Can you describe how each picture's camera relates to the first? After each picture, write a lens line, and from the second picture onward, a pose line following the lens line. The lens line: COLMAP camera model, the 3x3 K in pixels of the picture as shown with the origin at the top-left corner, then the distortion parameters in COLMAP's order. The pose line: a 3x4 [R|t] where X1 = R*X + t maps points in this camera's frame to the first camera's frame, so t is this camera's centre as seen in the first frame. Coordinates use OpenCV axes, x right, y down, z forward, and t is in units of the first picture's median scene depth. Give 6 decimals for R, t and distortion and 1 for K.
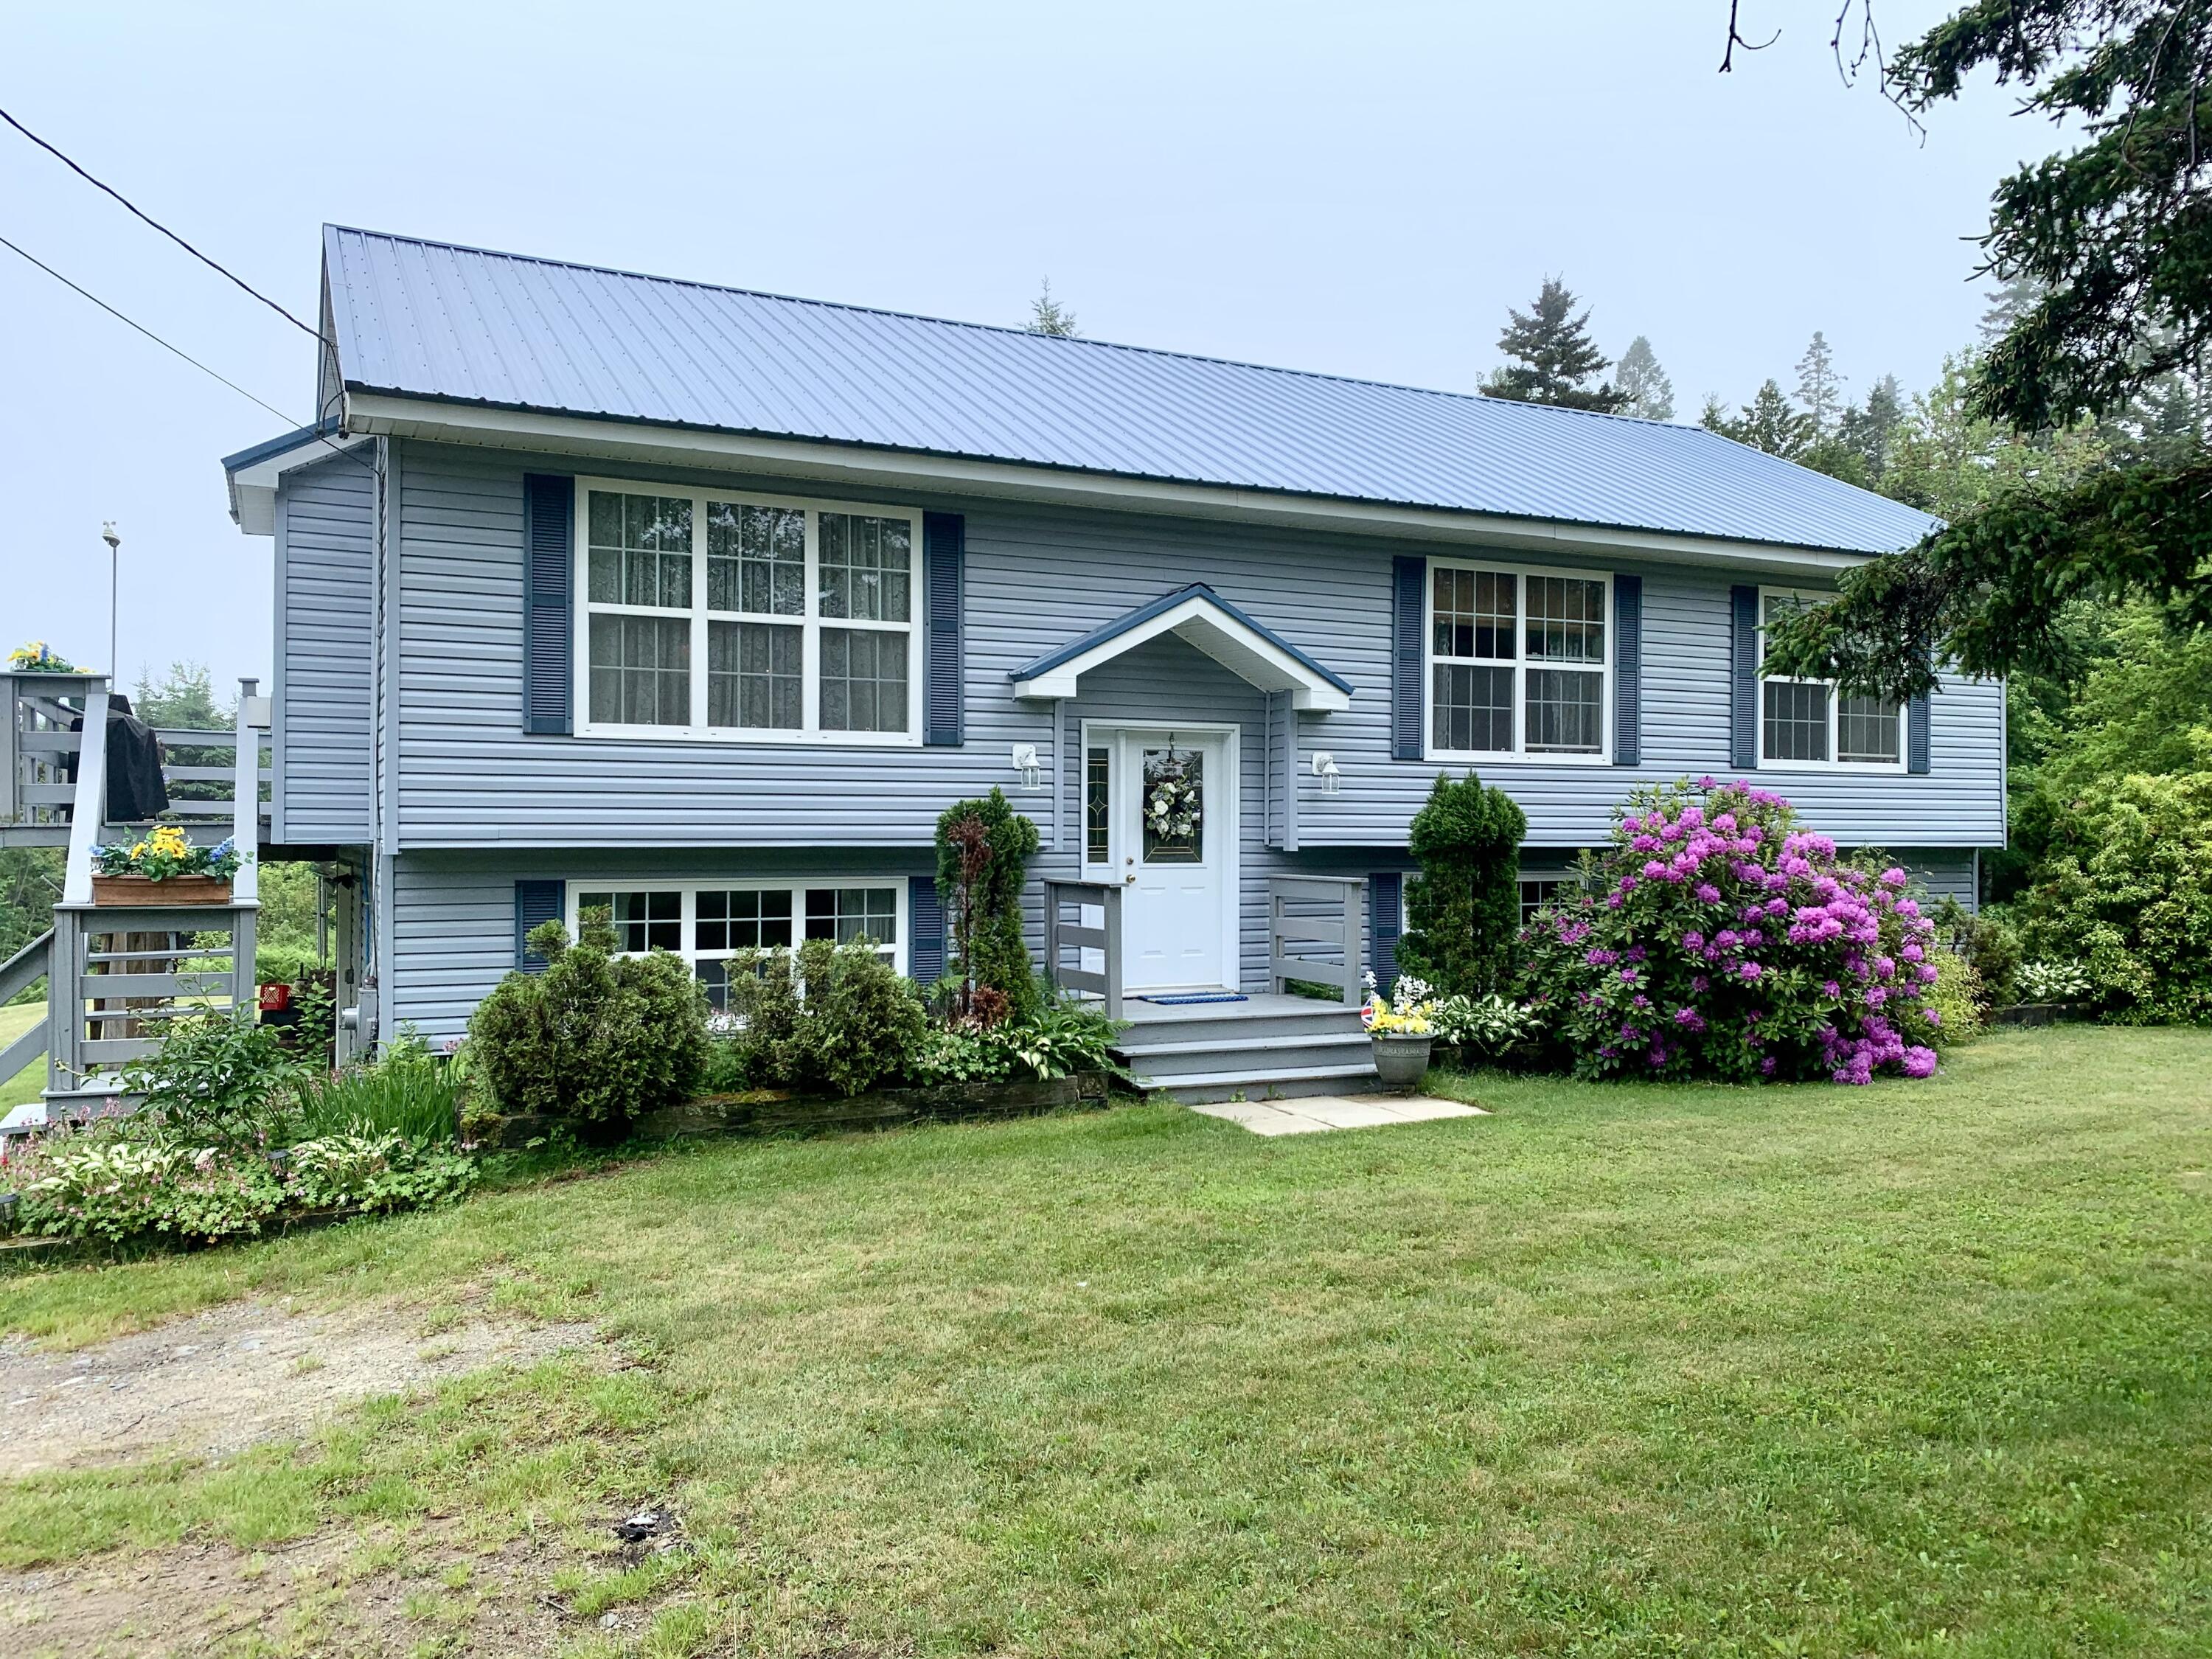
lens RADIAL K [[1674.4, 0, 1106.2], [0, 1674.4, 824.7], [0, 0, 1]] dist [0.009870, -0.001142]
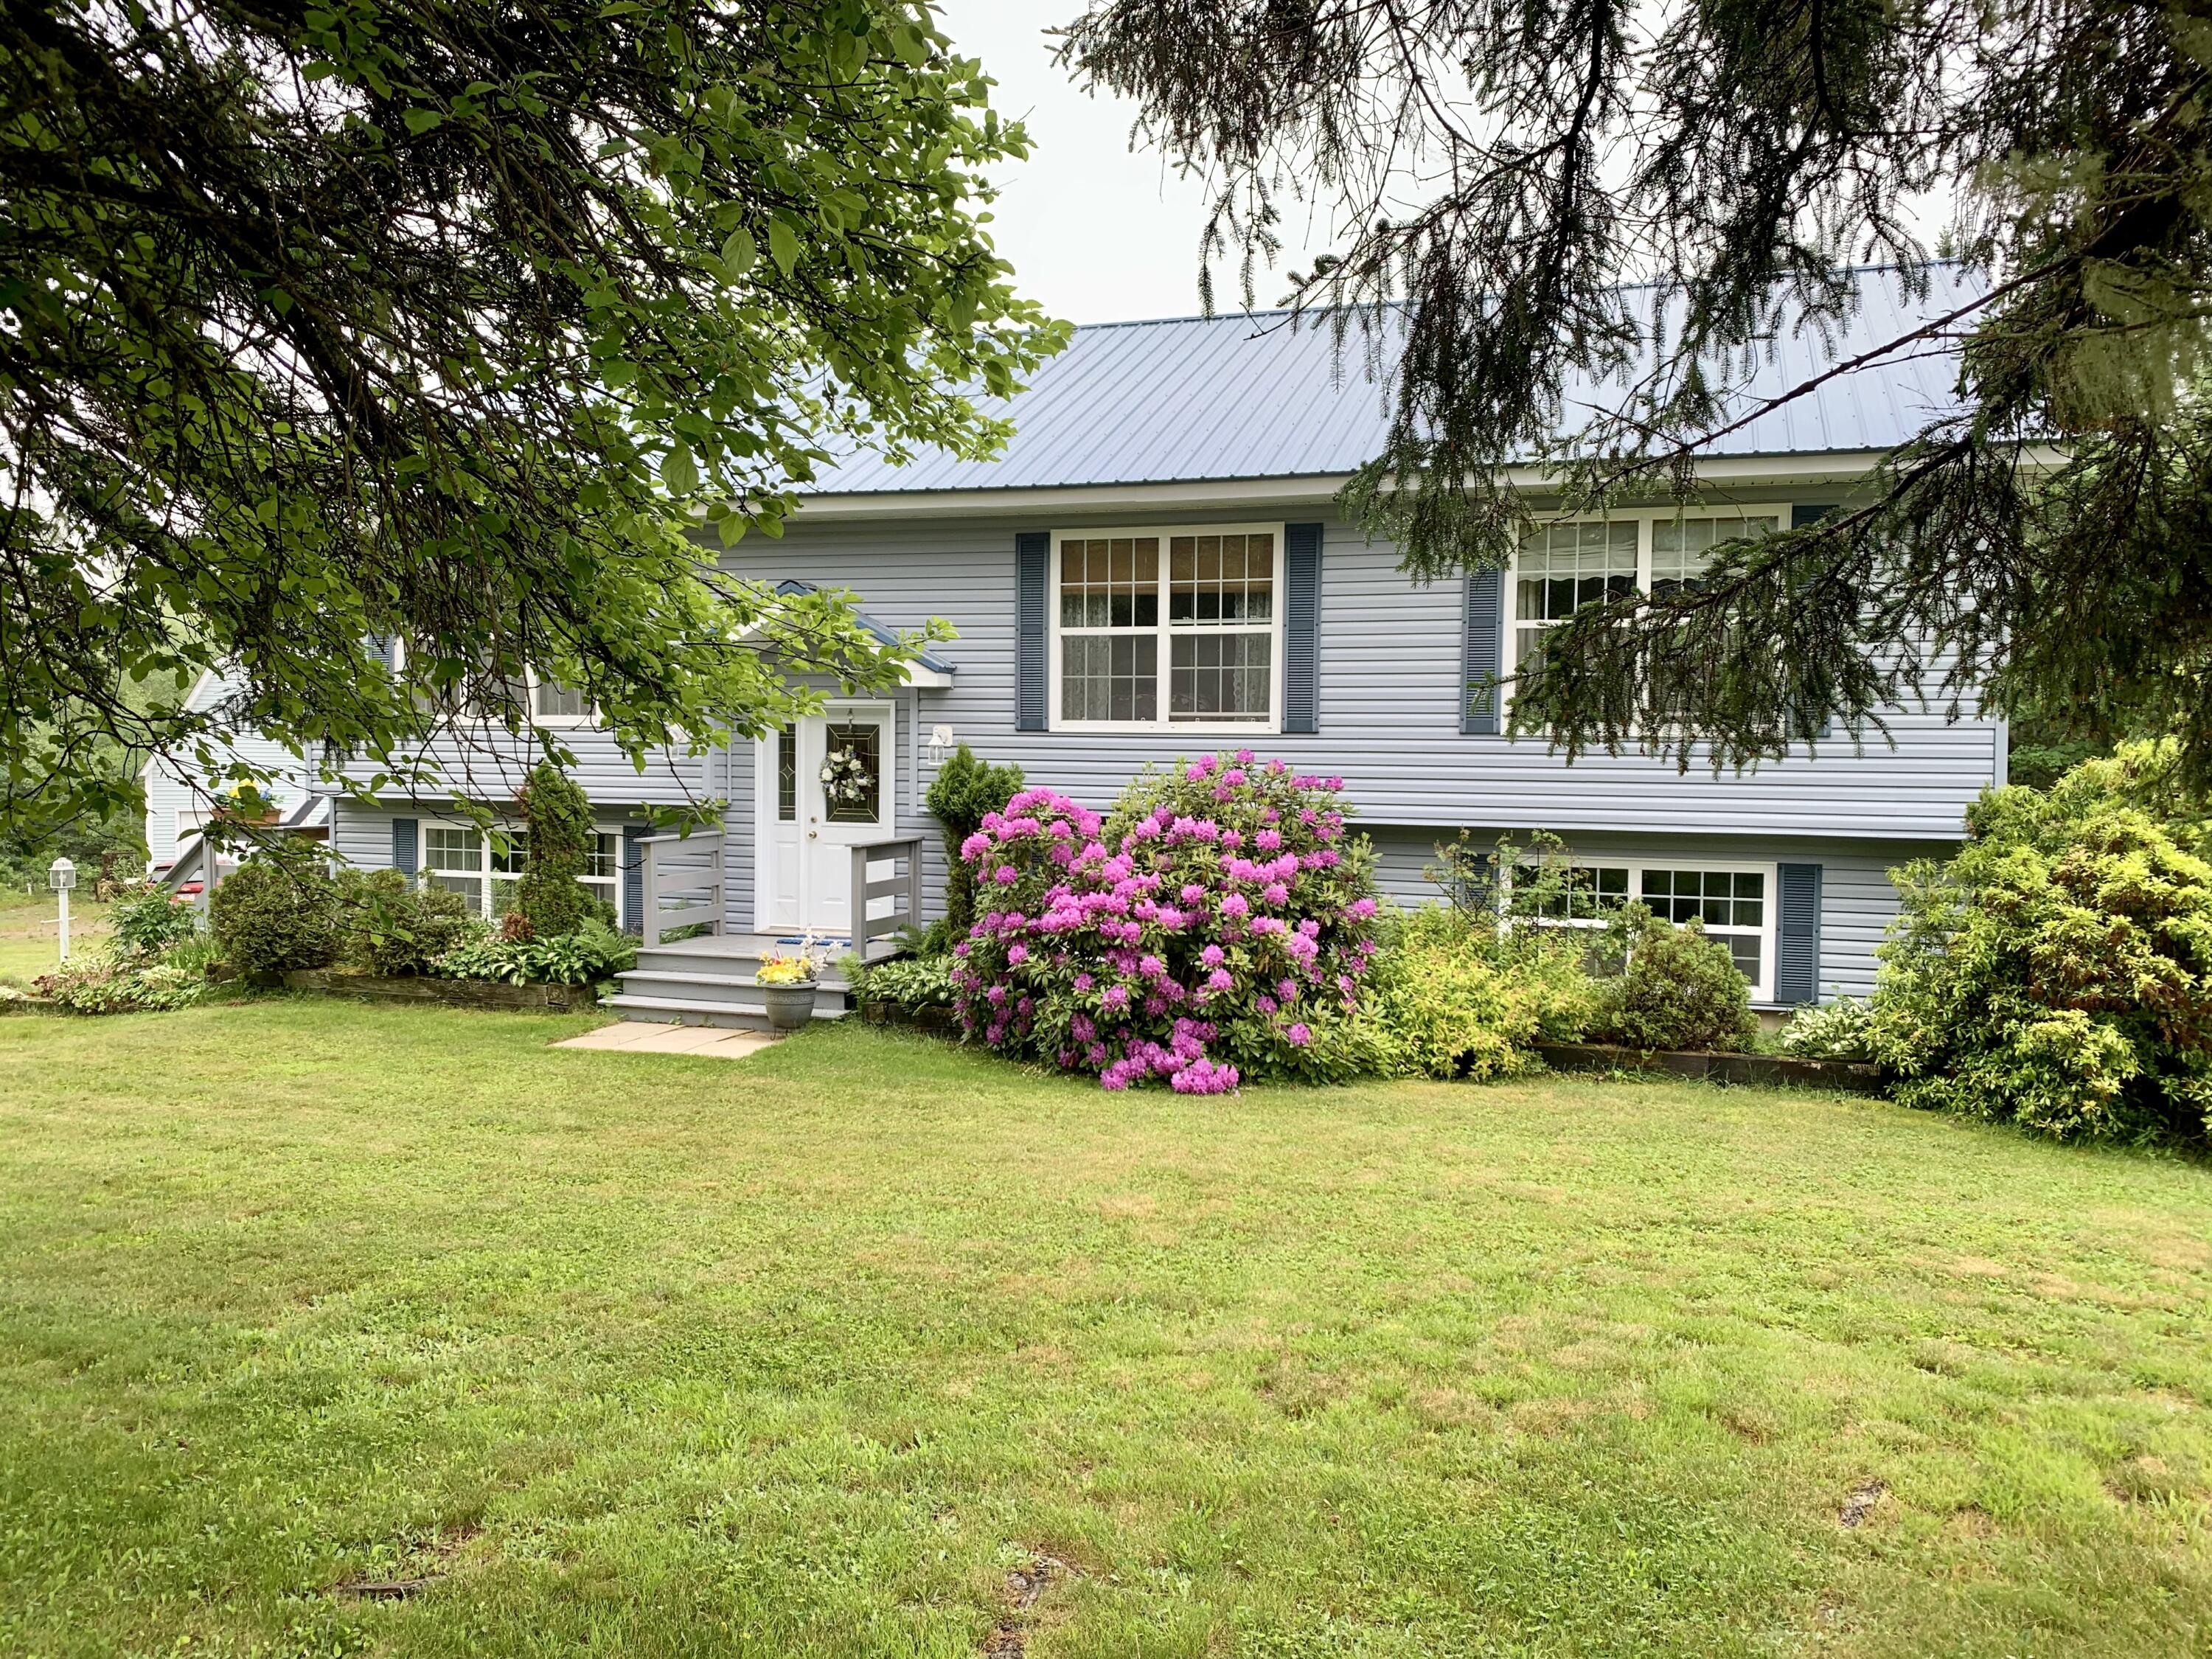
lens RADIAL K [[1381.9, 0, 1106.5], [0, 1381.9, 833.0], [0, 0, 1]] dist [0.089628, 0.000580]
pose [[0.753104, 0.029559, -0.657237, 0.755418], [-0.019375, 0.999553, 0.022754, 0.004171], [0.657616, -0.004402, 0.753340, 0.372075]]
